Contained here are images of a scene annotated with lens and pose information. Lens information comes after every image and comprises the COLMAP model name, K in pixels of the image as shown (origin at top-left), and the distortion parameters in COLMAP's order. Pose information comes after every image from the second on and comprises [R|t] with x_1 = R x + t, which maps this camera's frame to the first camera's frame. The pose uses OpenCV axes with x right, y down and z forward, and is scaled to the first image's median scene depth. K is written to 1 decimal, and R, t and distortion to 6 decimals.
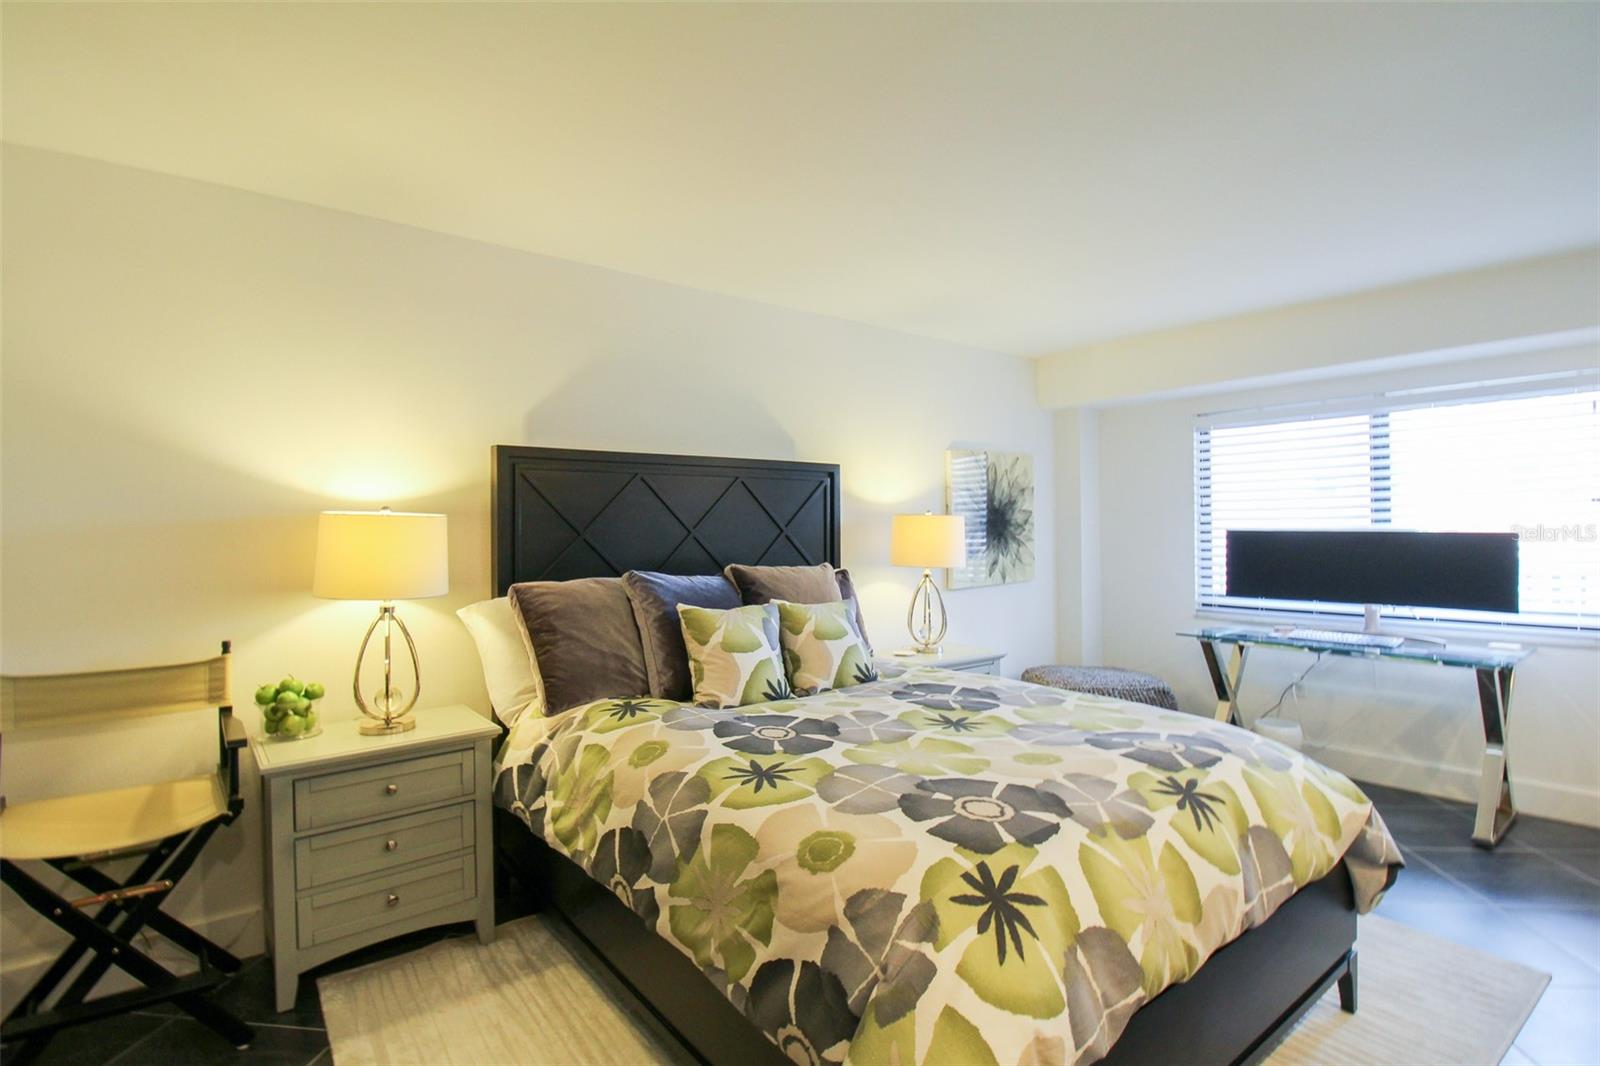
lens RADIAL K [[808.1, 0, 793.7], [0, 808.1, 521.6], [0, 0, 1]] dist [-0.003406, -0.003318]
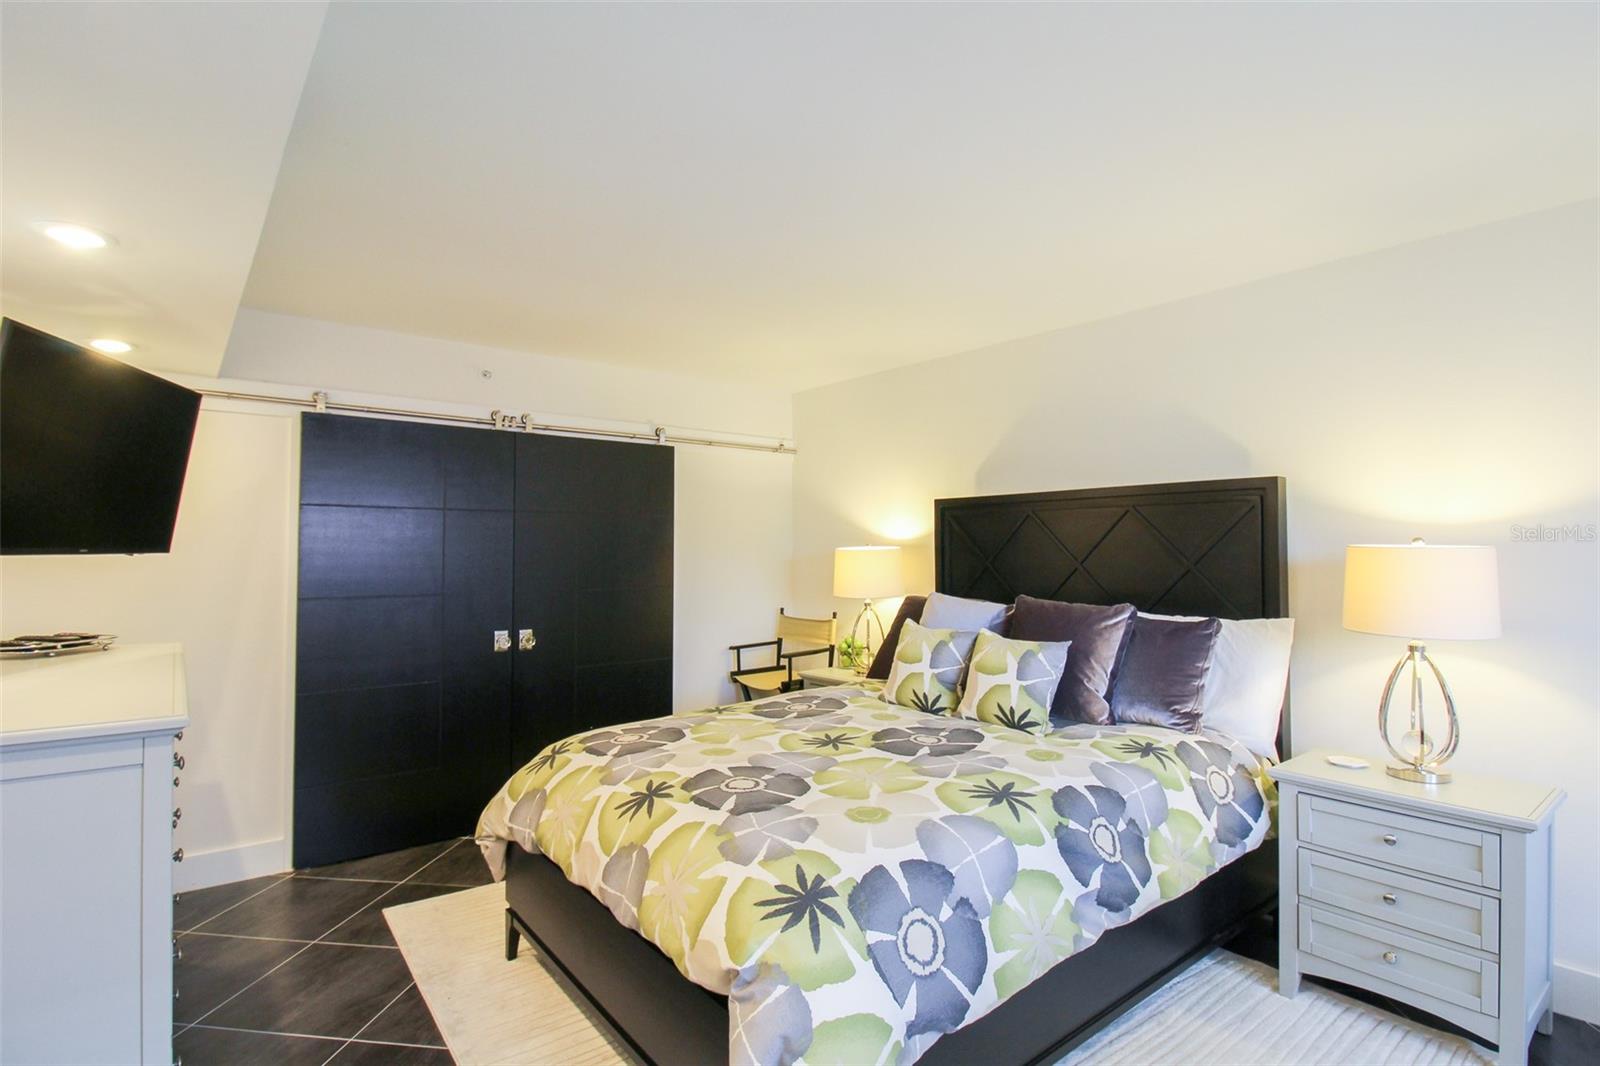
lens RADIAL K [[785.8, 0, 791.5], [0, 785.8, 542.0], [0, 0, 1]] dist [0.005976, -0.000272]
pose [[-0.014355, -0.003302, -0.999892, 1.022975], [-0.003159, 0.999990, -0.003257, -0.015347], [0.999892, 0.003112, -0.014365, 0.768939]]
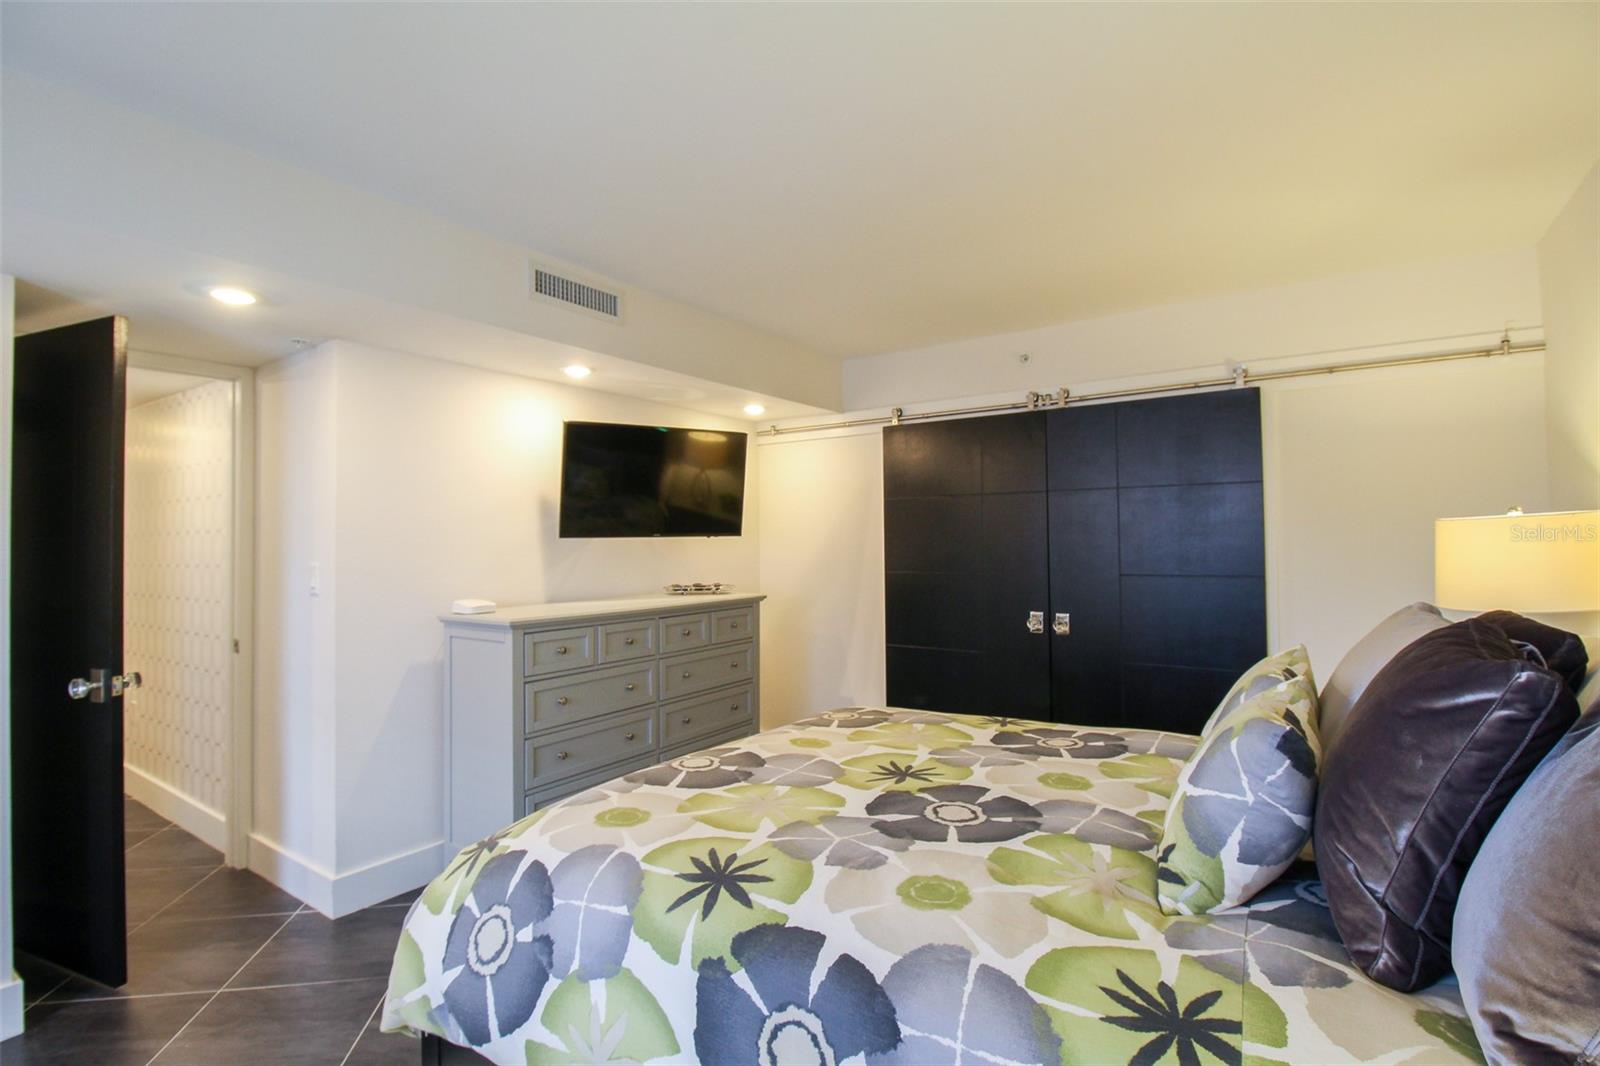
lens RADIAL K [[745.3, 0, 804.2], [0, 745.3, 543.9], [0, 0, 1]] dist [-0.010889, 0.000288]
pose [[-0.958355, 0.016456, -0.285105, 0.277695], [0.015146, 0.999862, 0.006802, 0.007371], [0.285177, 0.002200, -0.958472, 1.504043]]
